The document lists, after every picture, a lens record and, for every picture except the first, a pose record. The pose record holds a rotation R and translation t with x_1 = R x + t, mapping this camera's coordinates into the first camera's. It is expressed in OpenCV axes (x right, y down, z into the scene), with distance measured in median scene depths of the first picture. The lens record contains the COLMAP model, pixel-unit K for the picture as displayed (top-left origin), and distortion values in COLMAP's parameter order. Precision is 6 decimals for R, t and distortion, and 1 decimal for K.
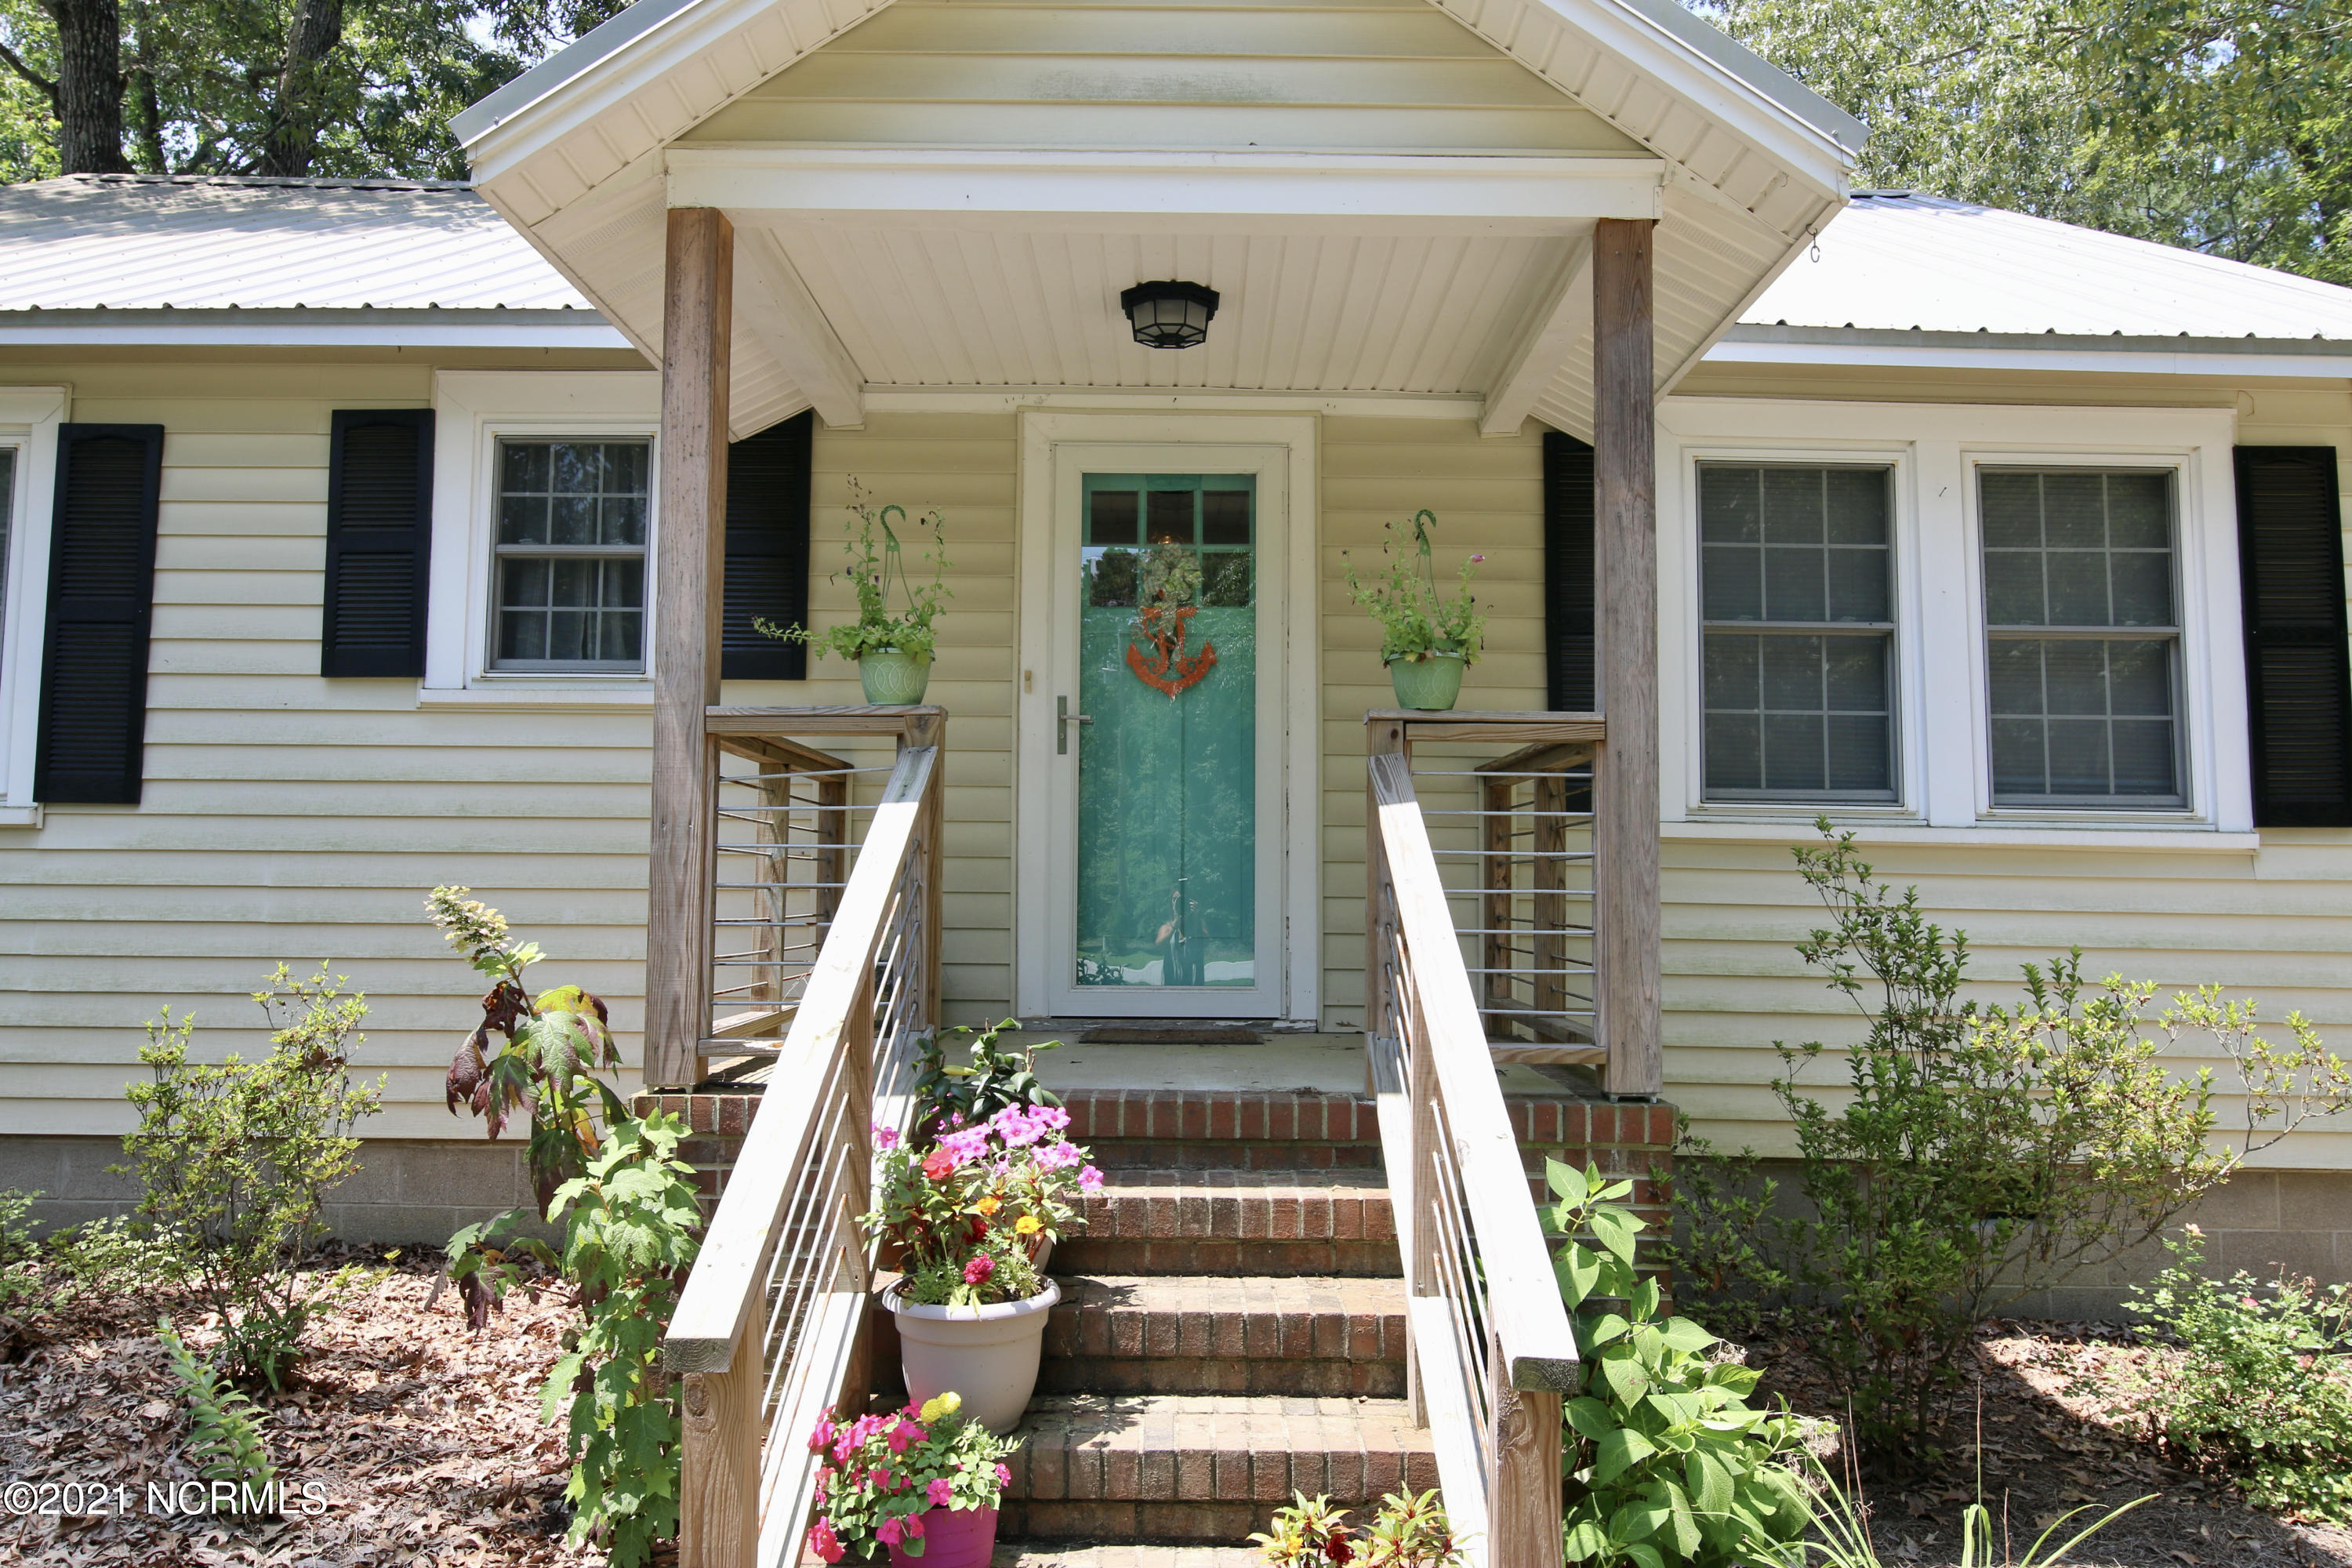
lens RADIAL K [[1630.7, 0, 1173.6], [0, 1630.7, 782.4], [0, 0, 1]] dist [-0.005629, -0.005575]
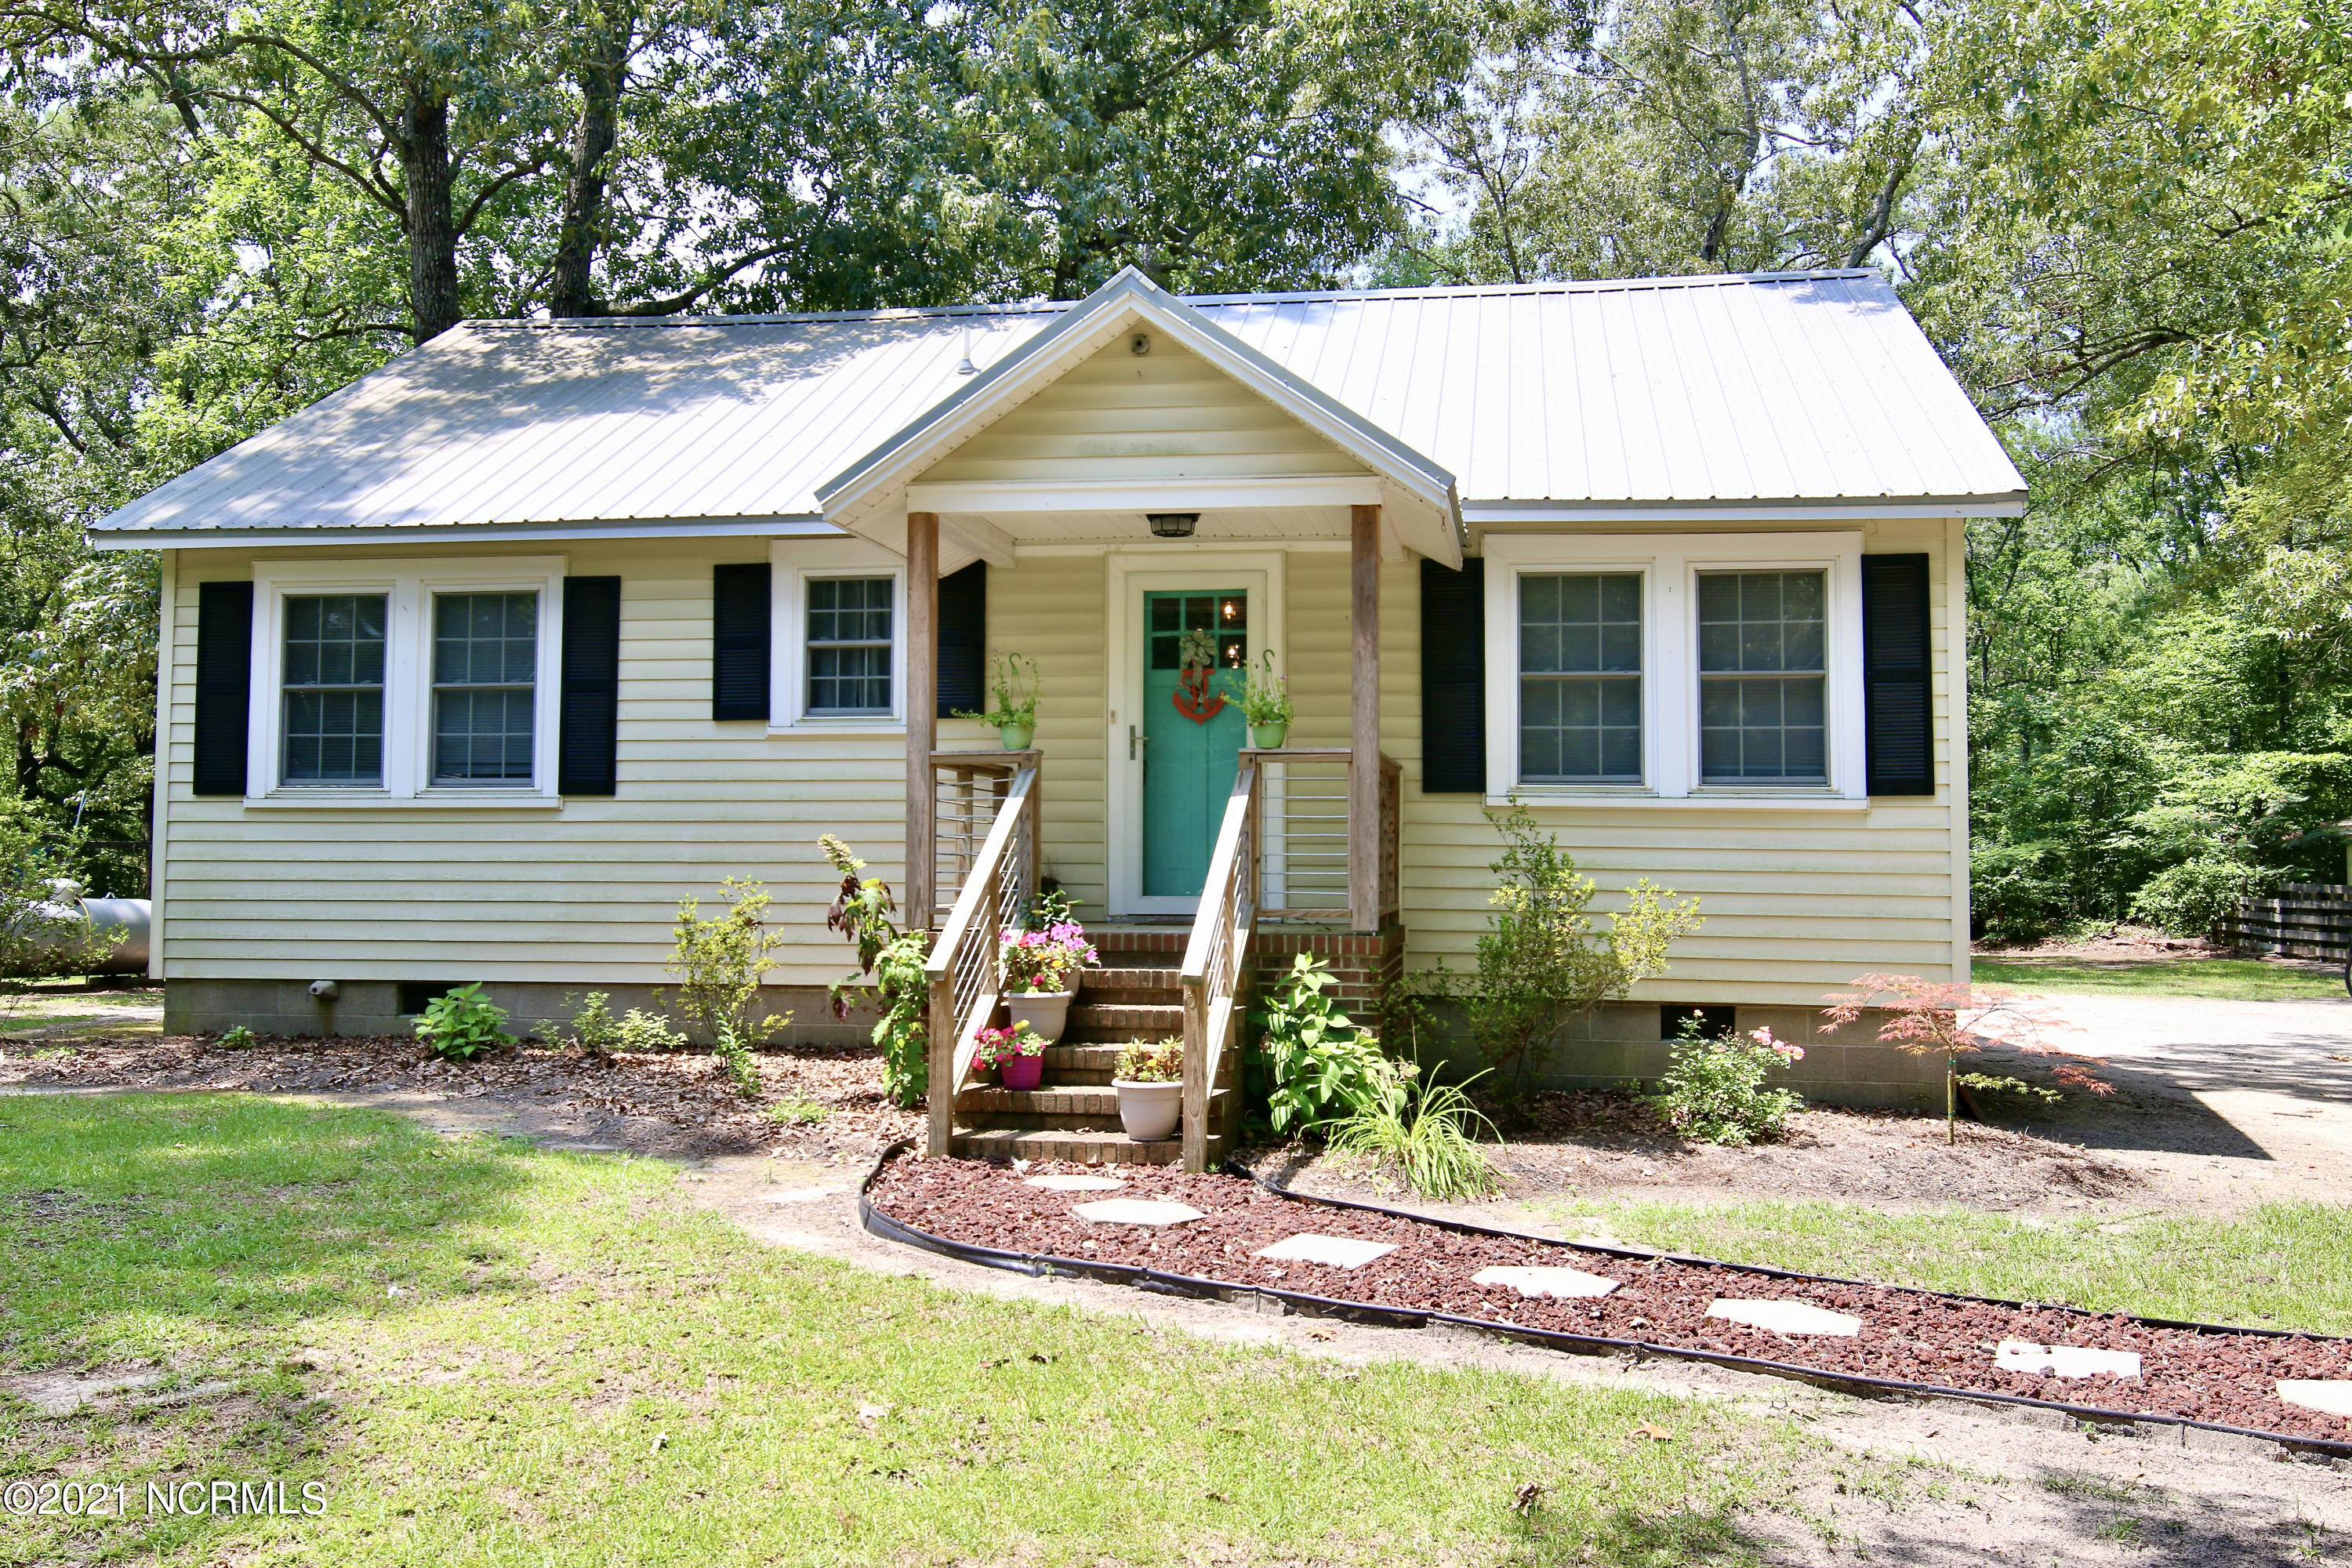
lens RADIAL K [[2065.2, 0, 1177.2], [0, 2065.2, 778.5], [0, 0, 1]] dist [0.014296, 0.008057]
pose [[0.987925, -0.011854, -0.154476, 0.305558], [0.015693, 0.999597, 0.023656, -0.047583], [0.154133, -0.025795, 0.987713, -1.101940]]
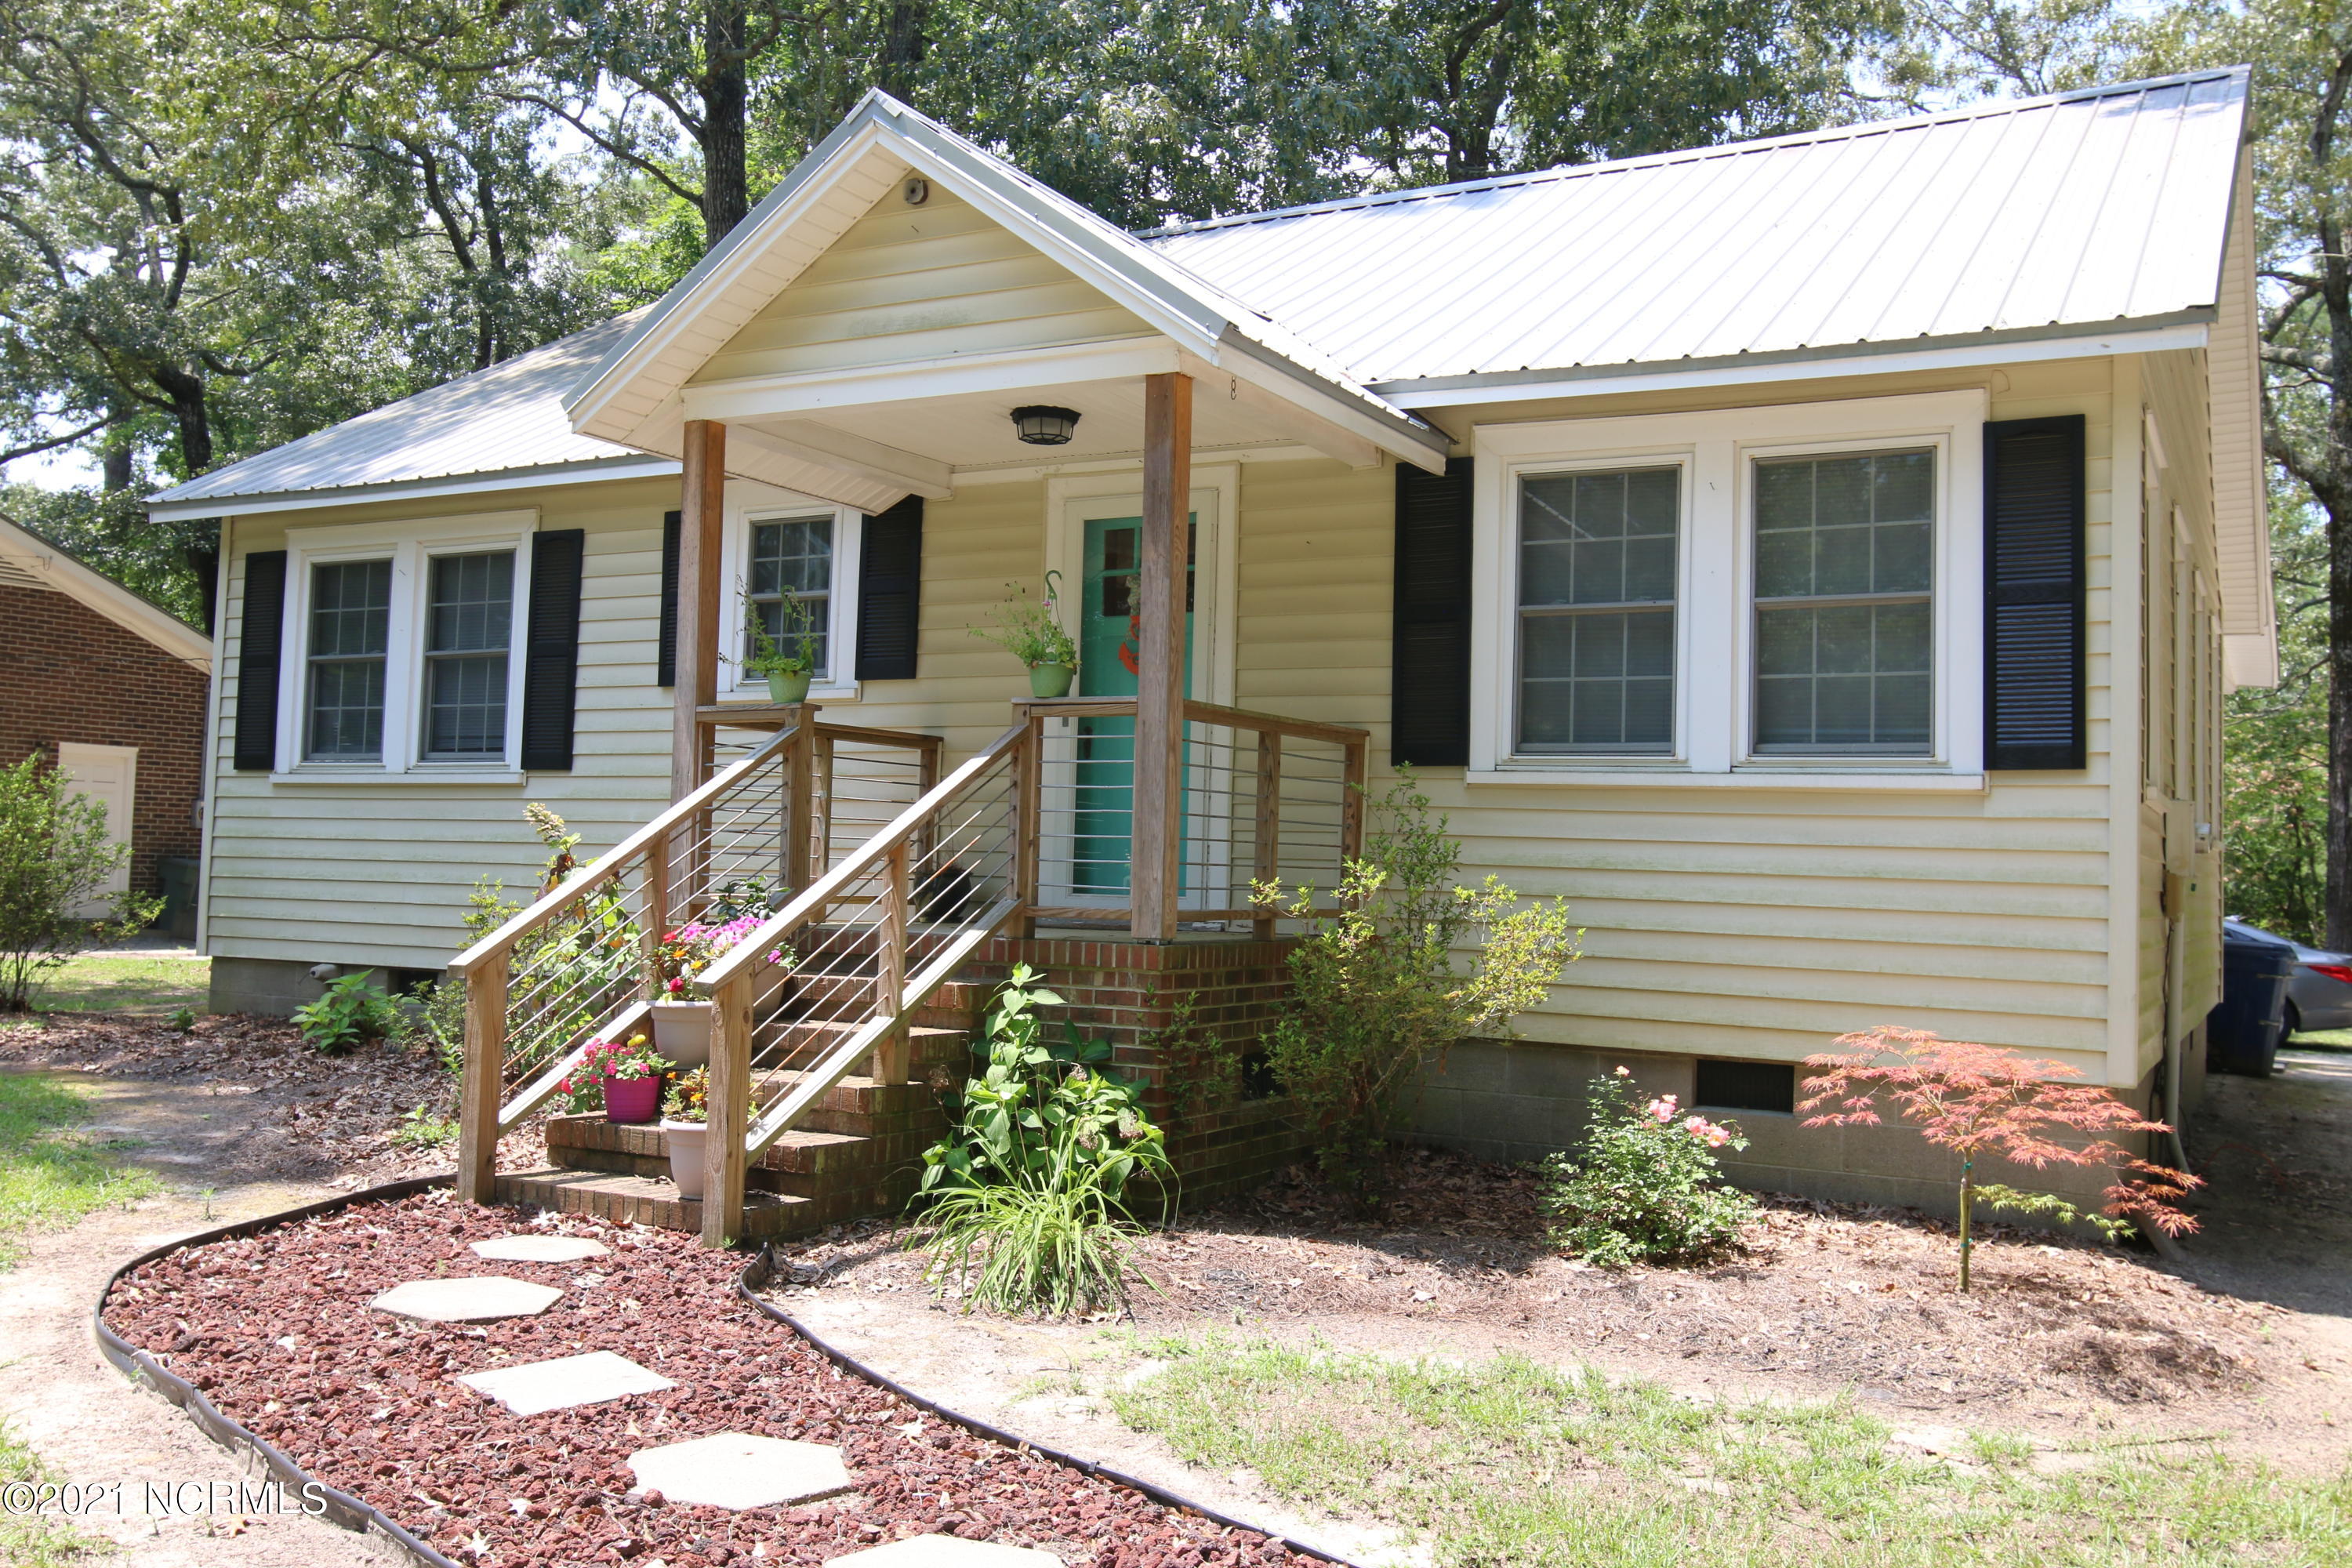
lens RADIAL K [[2065.2, 0, 1180.5], [0, 2065.2, 786.1], [0, 0, 1]] dist [0.014296, 0.008057]
pose [[0.879032, -0.007315, -0.476707, 0.845463], [0.014355, 0.999835, 0.011129, 0.014807], [0.476547, -0.016626, 0.878992, -0.490570]]
